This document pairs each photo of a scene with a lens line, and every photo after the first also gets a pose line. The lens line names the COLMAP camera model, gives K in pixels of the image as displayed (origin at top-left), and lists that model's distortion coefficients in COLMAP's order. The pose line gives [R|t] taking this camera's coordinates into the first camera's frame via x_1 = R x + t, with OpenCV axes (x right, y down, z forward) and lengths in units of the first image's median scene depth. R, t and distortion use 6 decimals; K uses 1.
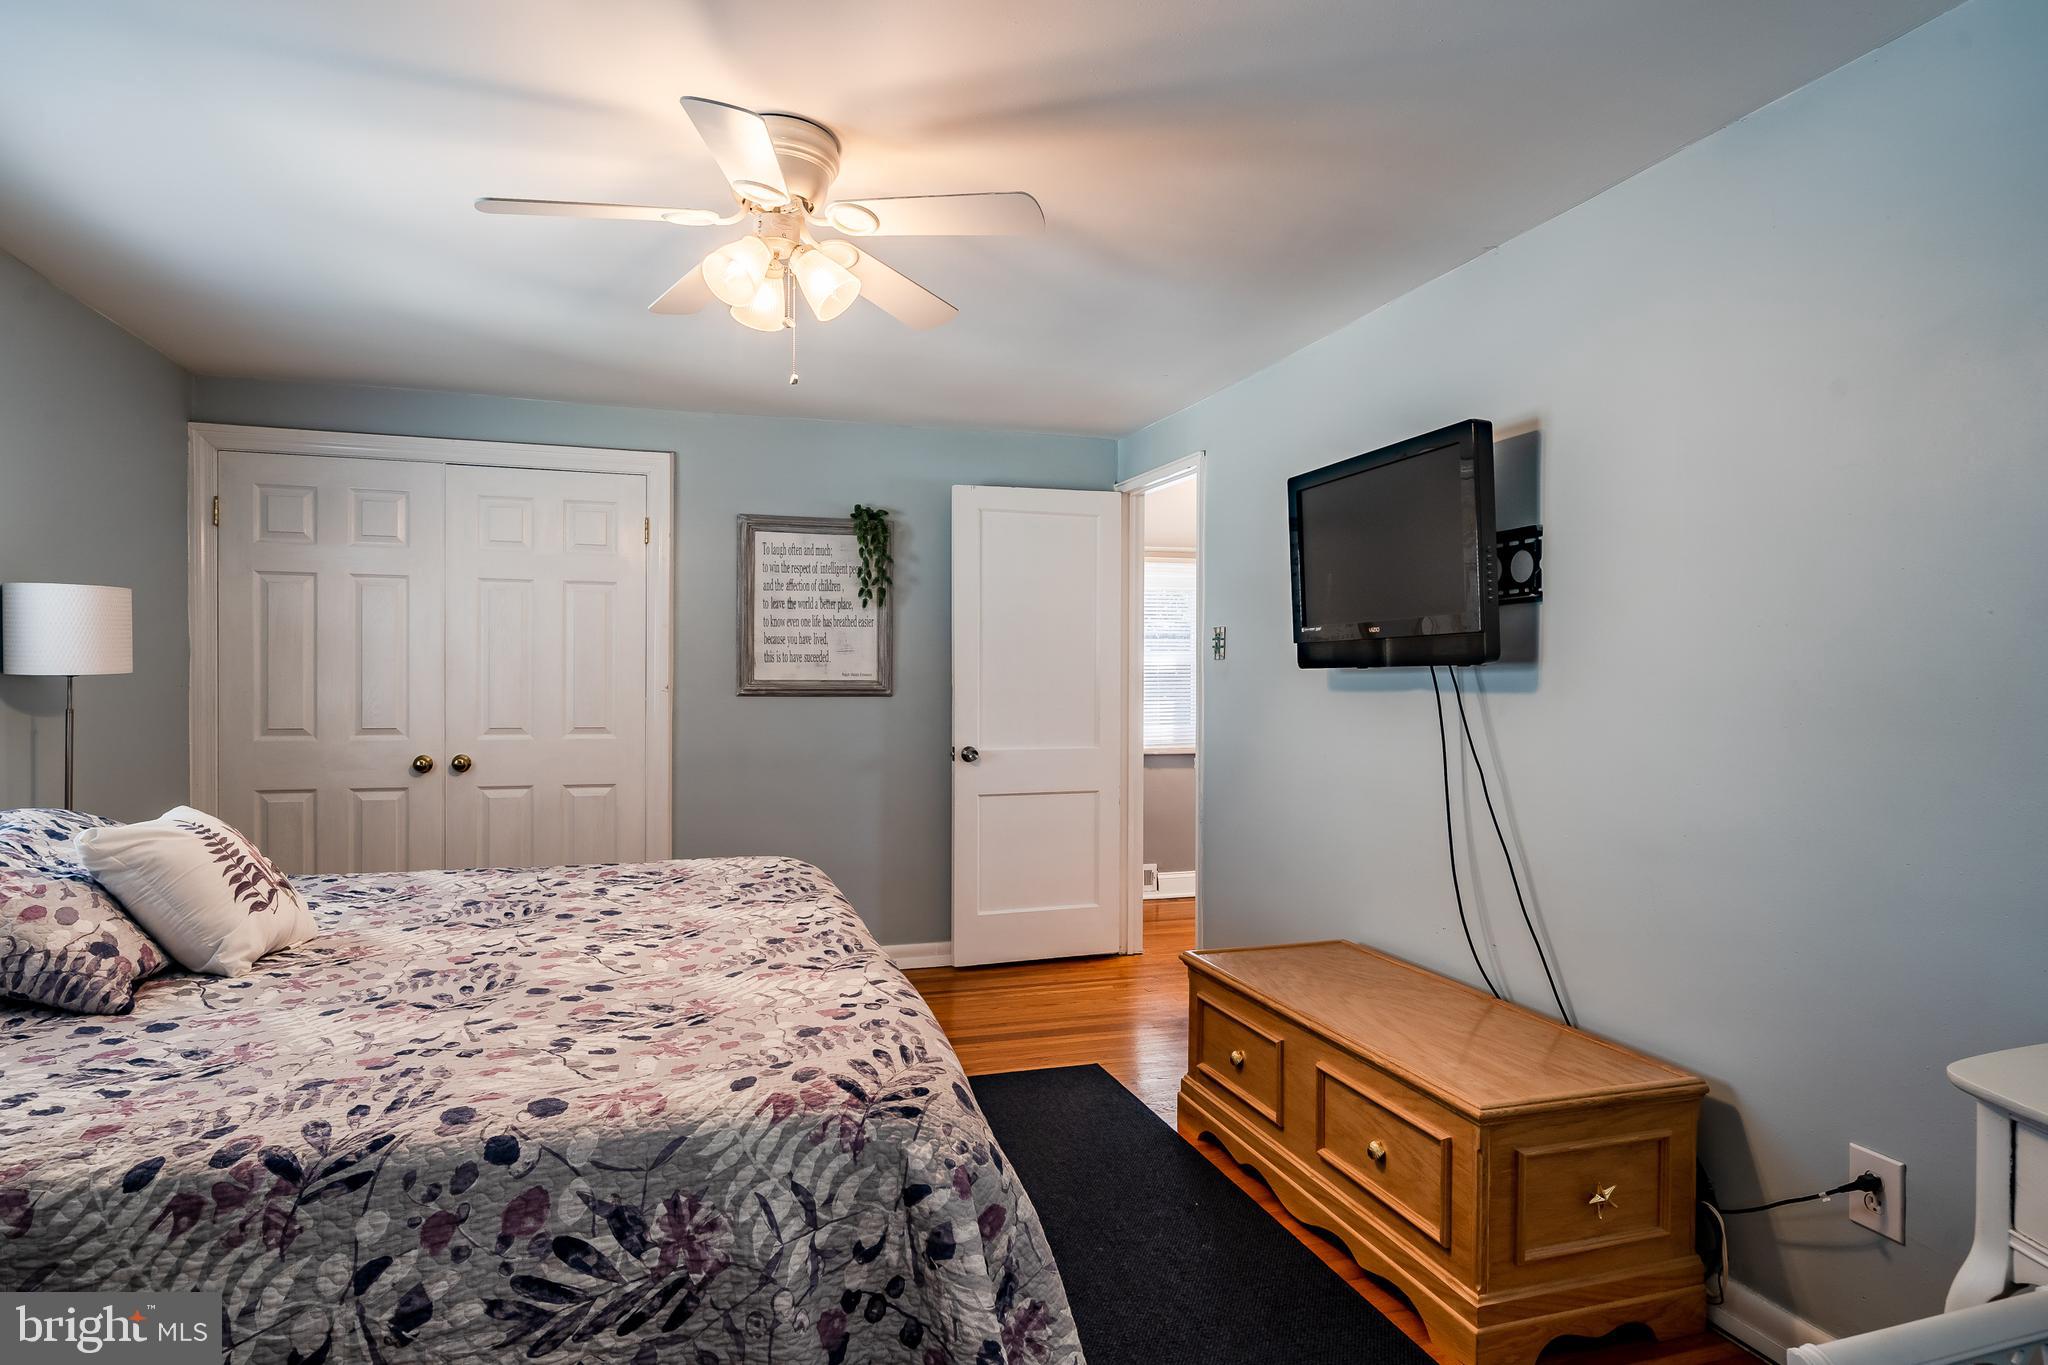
lens RADIAL K [[1112.5, 0, 1020.2], [0, 1112.5, 690.7], [0, 0, 1]] dist [0.000383, 0.001457]
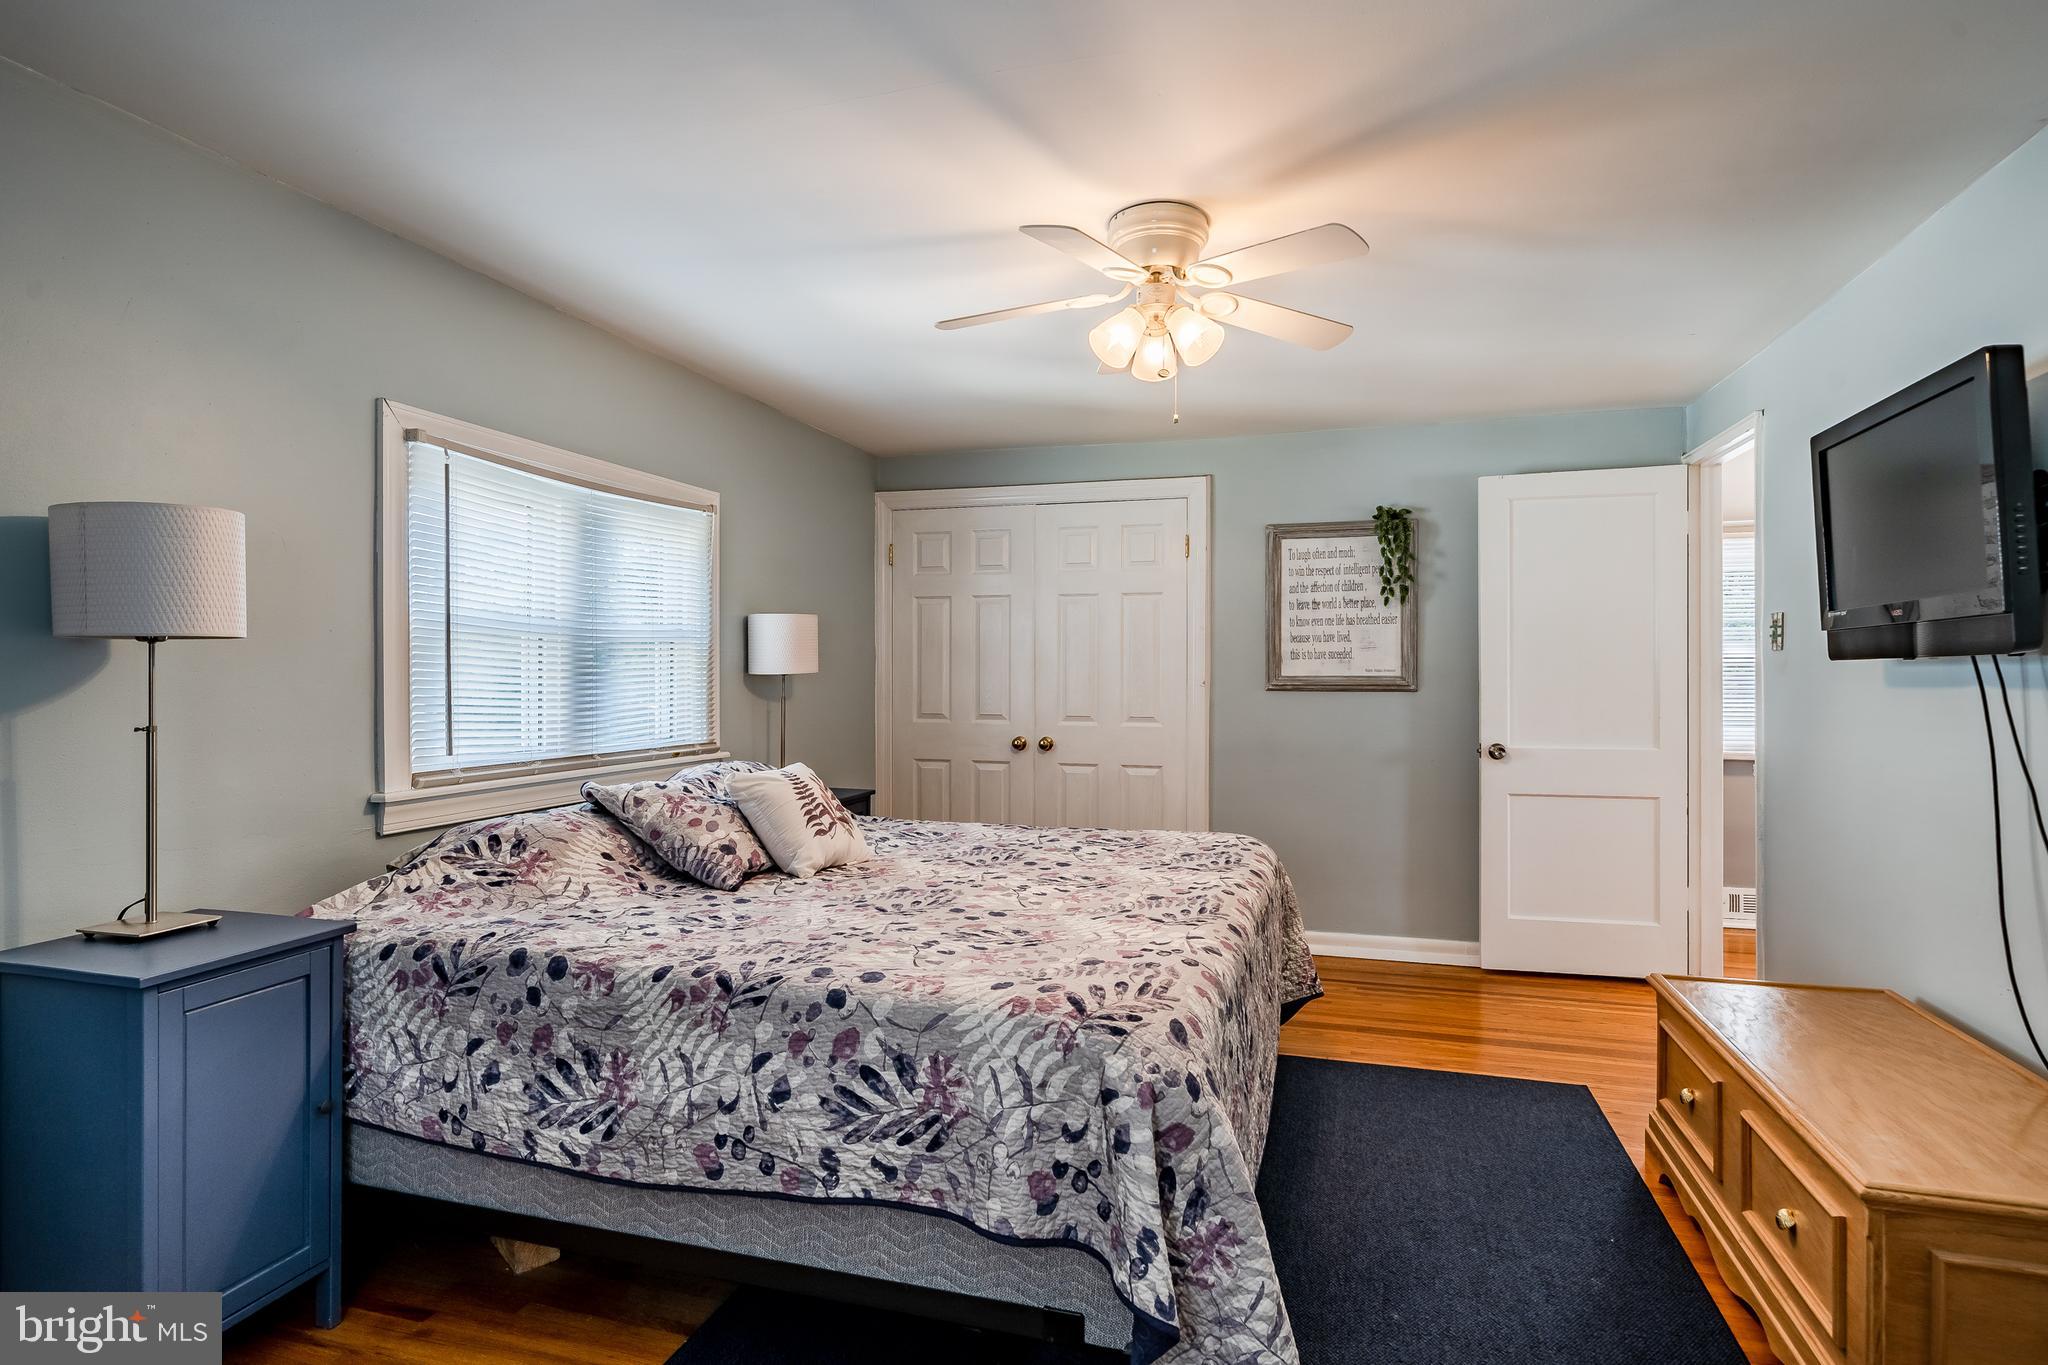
lens RADIAL K [[1071.1, 0, 1023.8], [0, 1071.1, 674.3], [0, 0, 1]] dist [0.001044, 0.000713]
pose [[0.832541, -0.003886, -0.553950, 0.305796], [-0.002137, 0.999945, -0.010228, -0.000077], [0.553960, 0.009699, 0.832487, -0.024213]]
